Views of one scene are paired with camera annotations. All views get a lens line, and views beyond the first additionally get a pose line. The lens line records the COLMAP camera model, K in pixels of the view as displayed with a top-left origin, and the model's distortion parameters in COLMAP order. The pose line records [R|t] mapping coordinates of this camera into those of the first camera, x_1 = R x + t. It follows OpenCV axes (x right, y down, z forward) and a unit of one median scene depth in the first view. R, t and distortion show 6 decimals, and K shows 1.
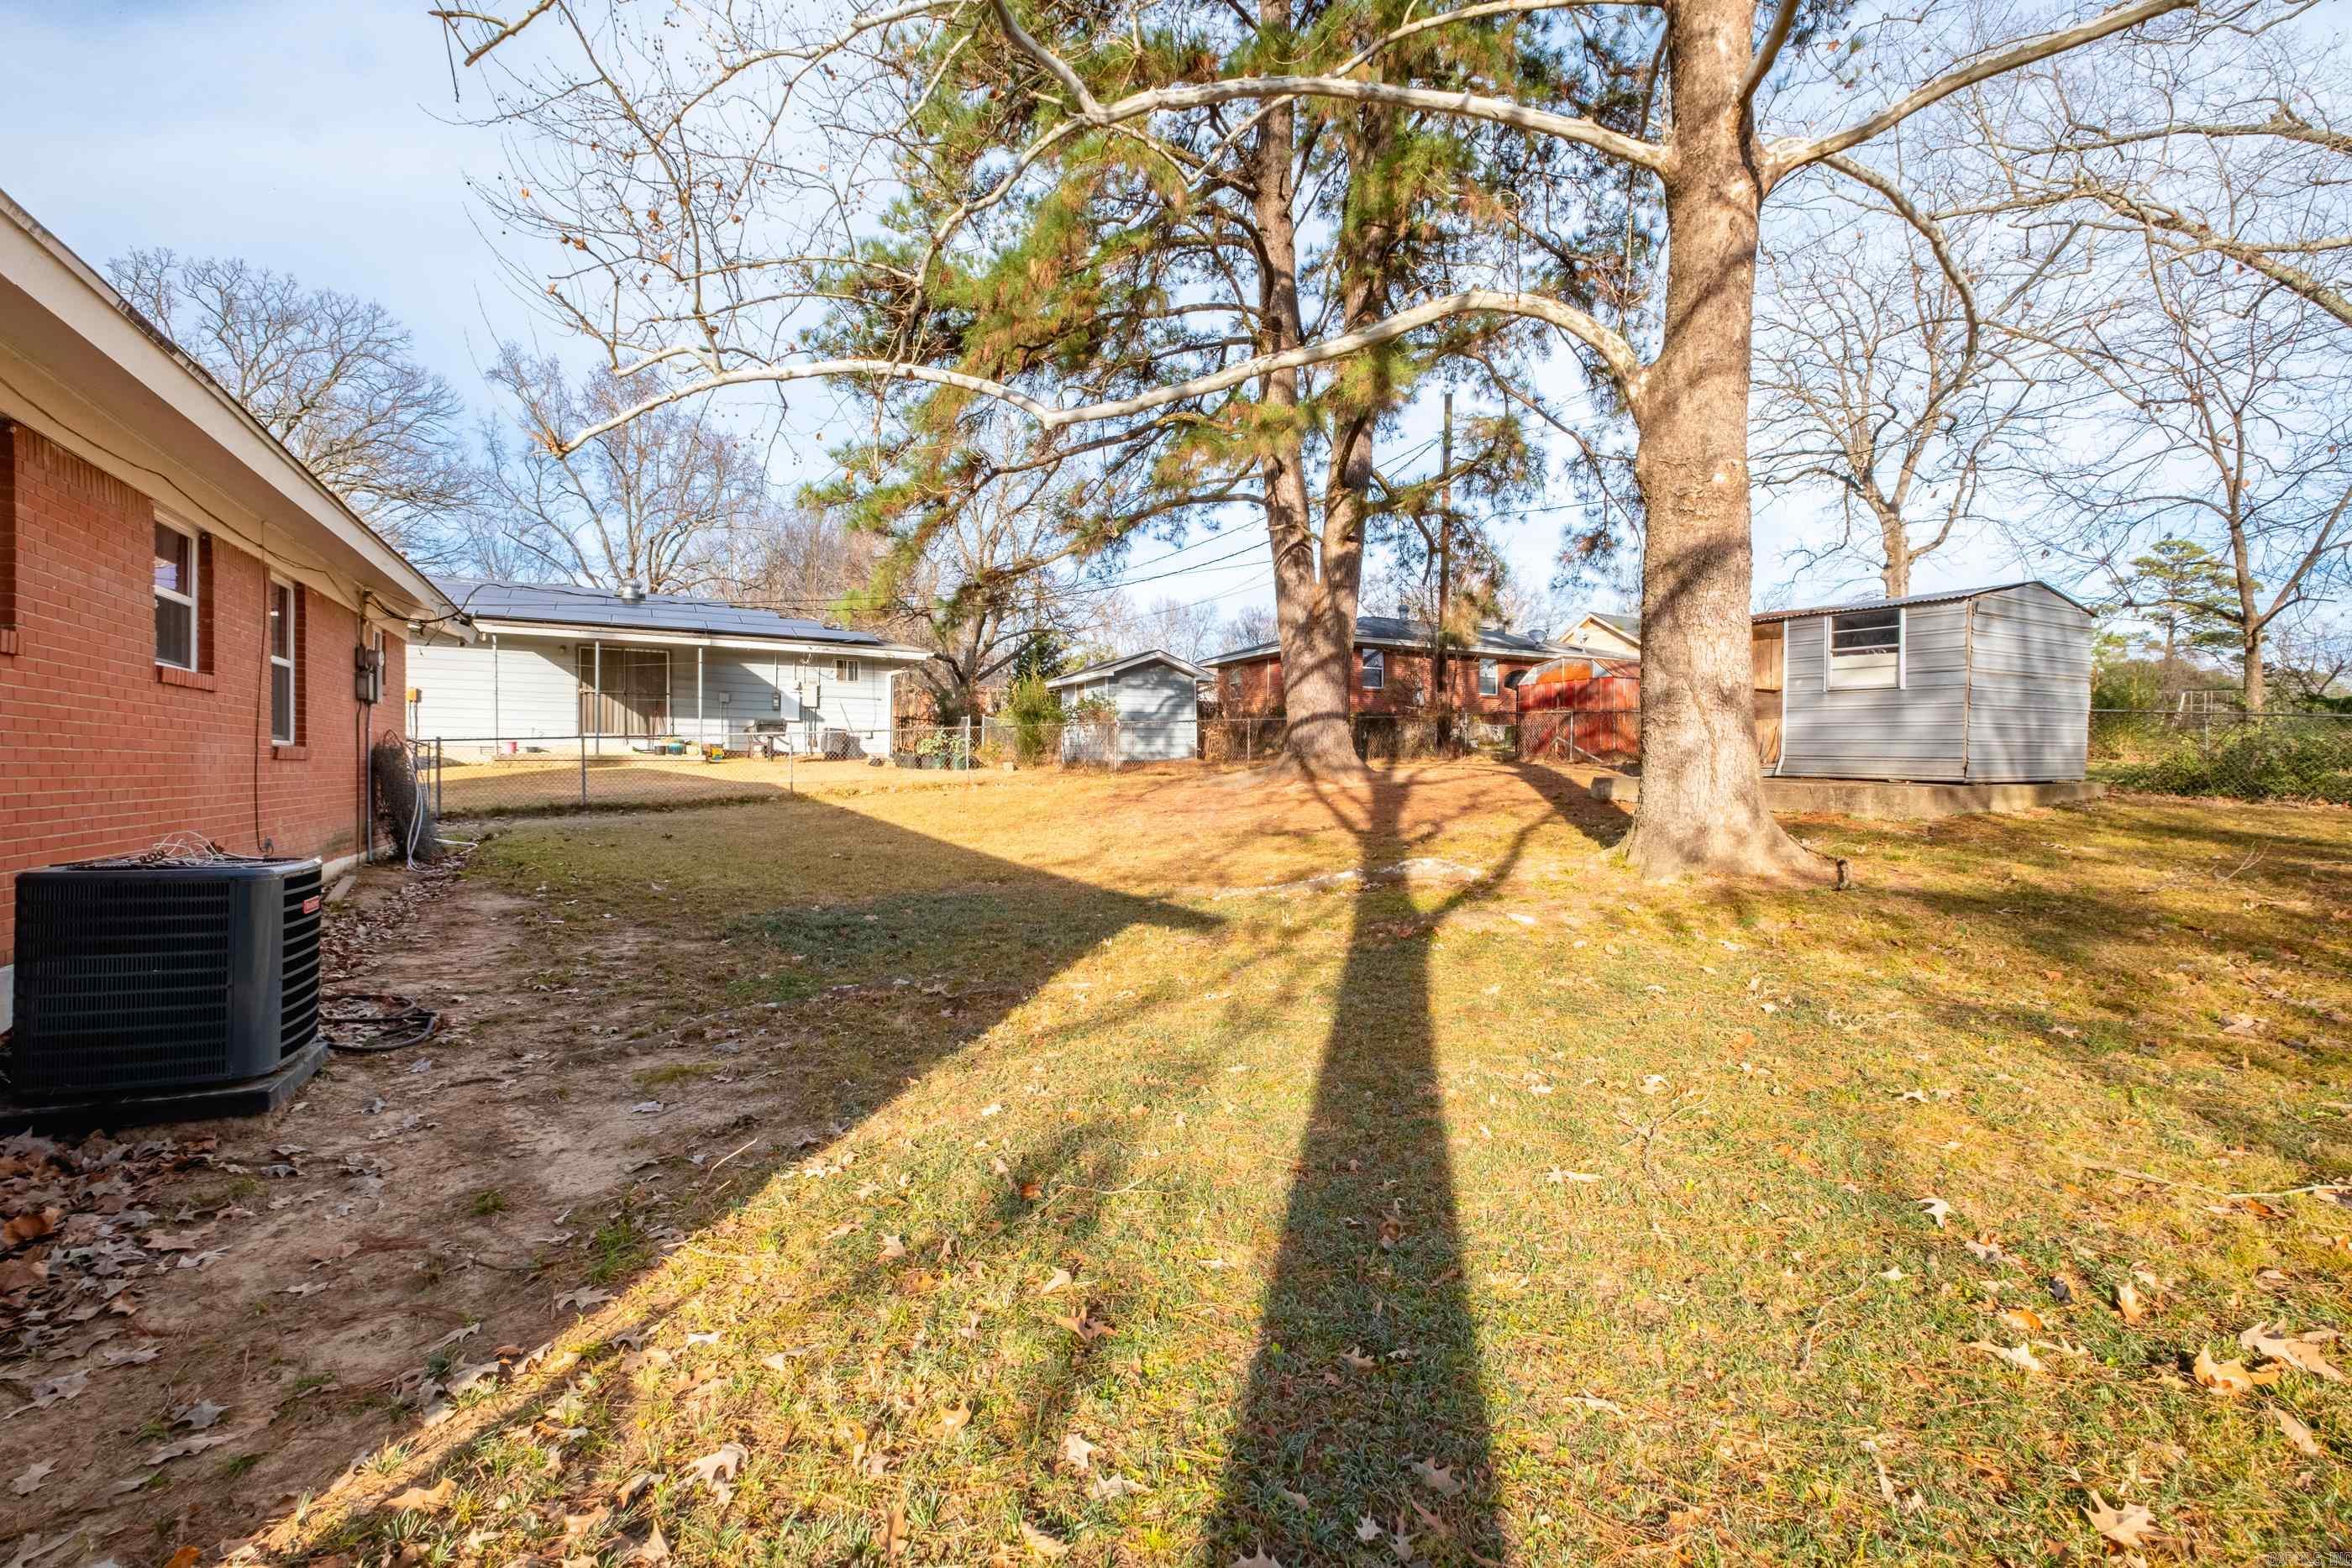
lens RADIAL K [[1009.9, 0, 1176.6], [0, 1009.9, 790.1], [0, 0, 1]] dist [0.006043, -0.005350]
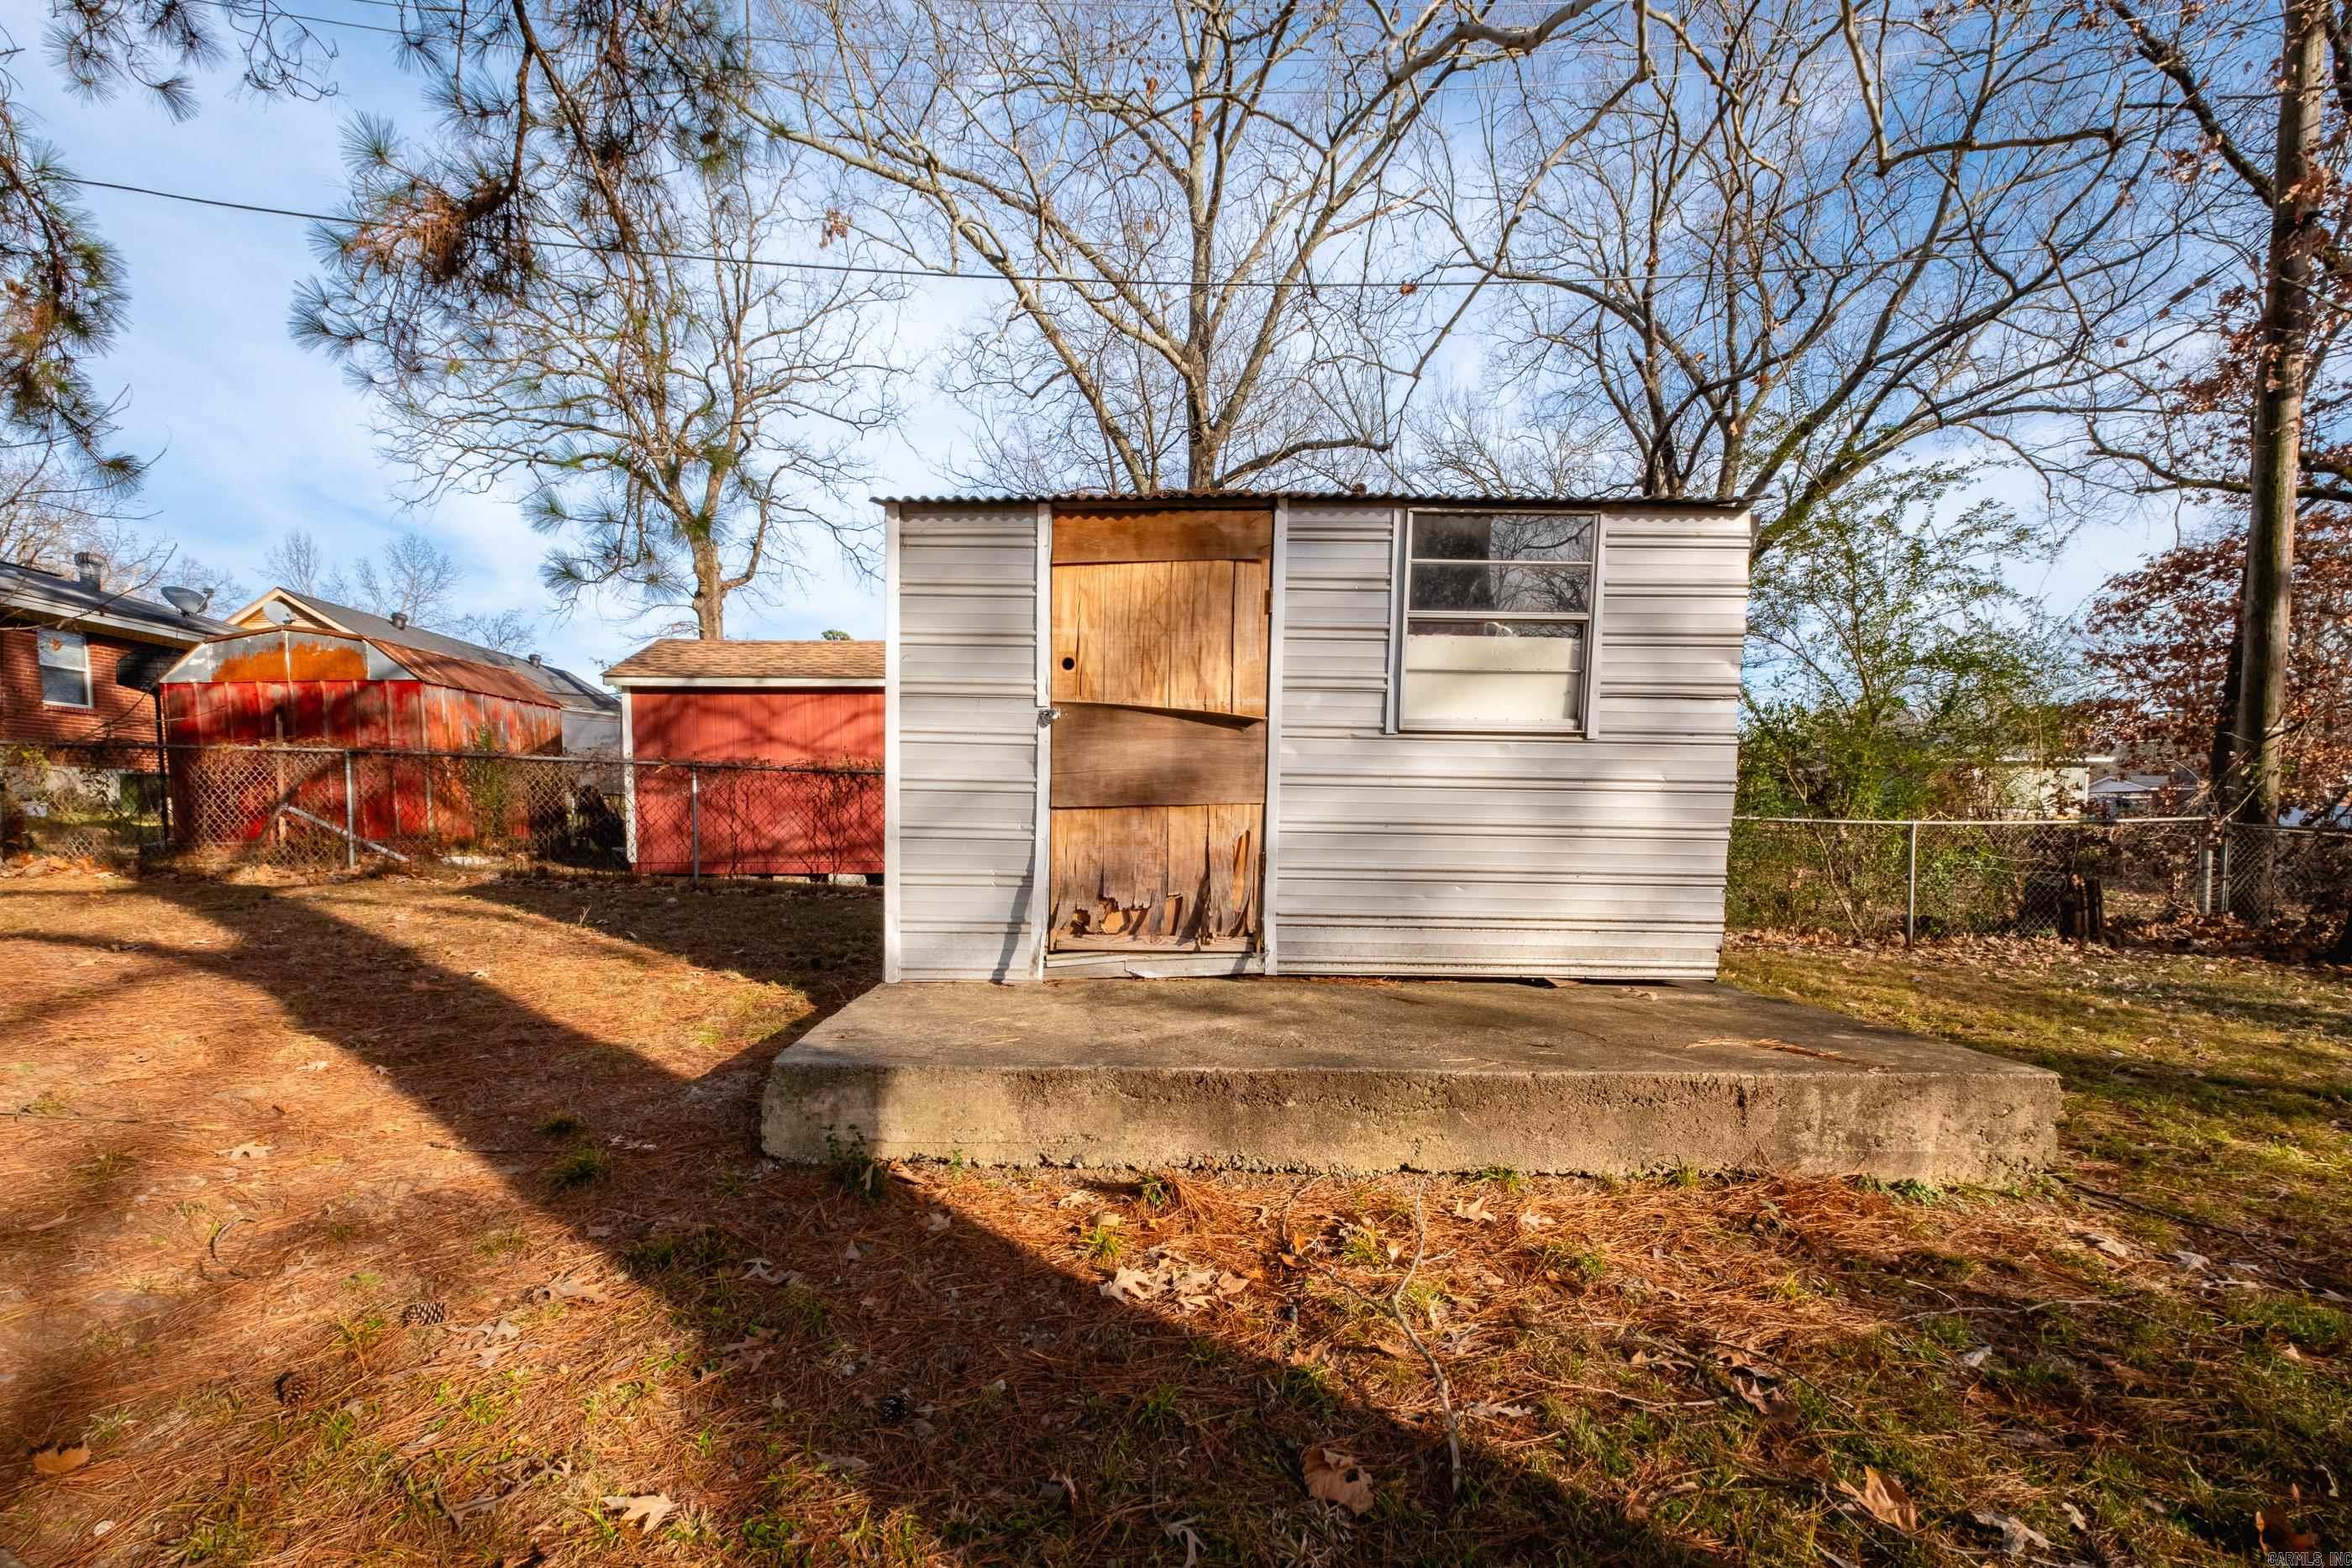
lens RADIAL K [[1045.7, 0, 1122.4], [0, 1045.7, 909.7], [0, 0, 1]] dist [-0.003857, -0.001248]
pose [[0.467741, -0.079359, 0.880296, 0.196170], [0.022963, 0.996716, 0.077652, -0.047160], [-0.883567, -0.016107, 0.468027, 0.639672]]
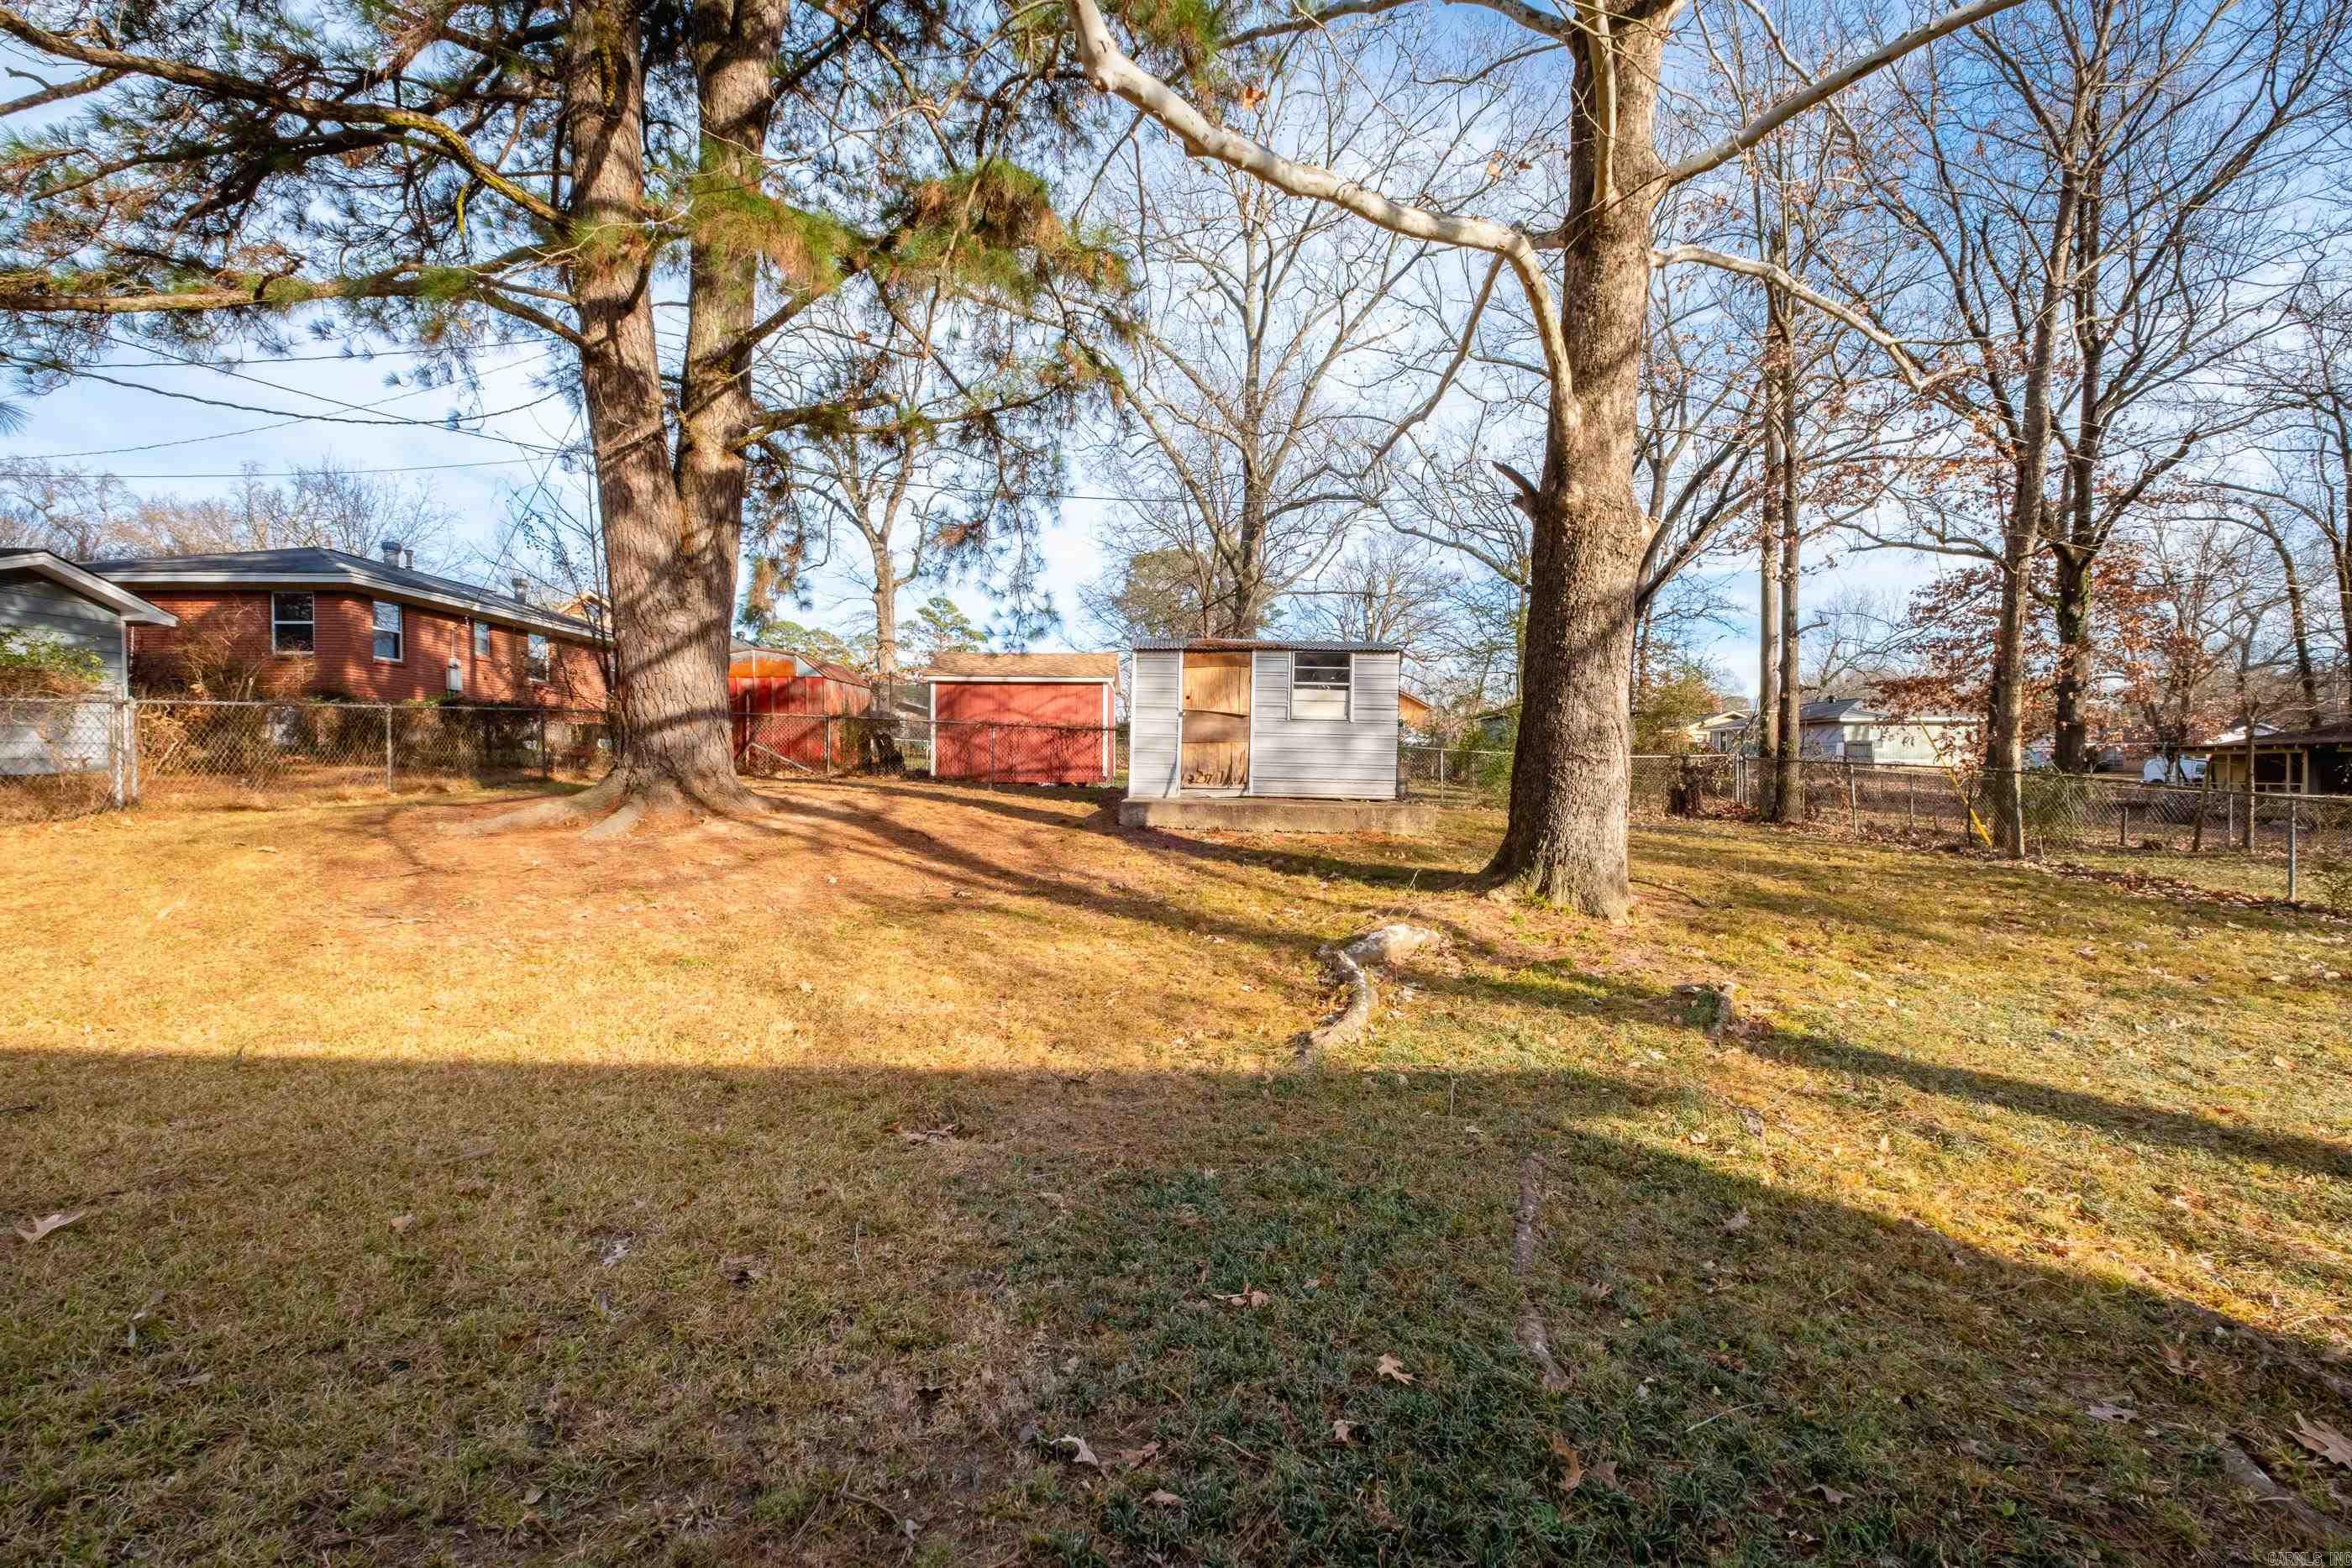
lens RADIAL K [[1009.9, 0, 1176.6], [0, 1009.9, 790.1], [0, 0, 1]] dist [0.006043, -0.005350]
pose [[0.478724, -0.021226, 0.877709, -0.269466], [0.016972, 0.999745, 0.014920, -0.027805], [-0.877801, 0.007754, 0.478962, 0.406980]]
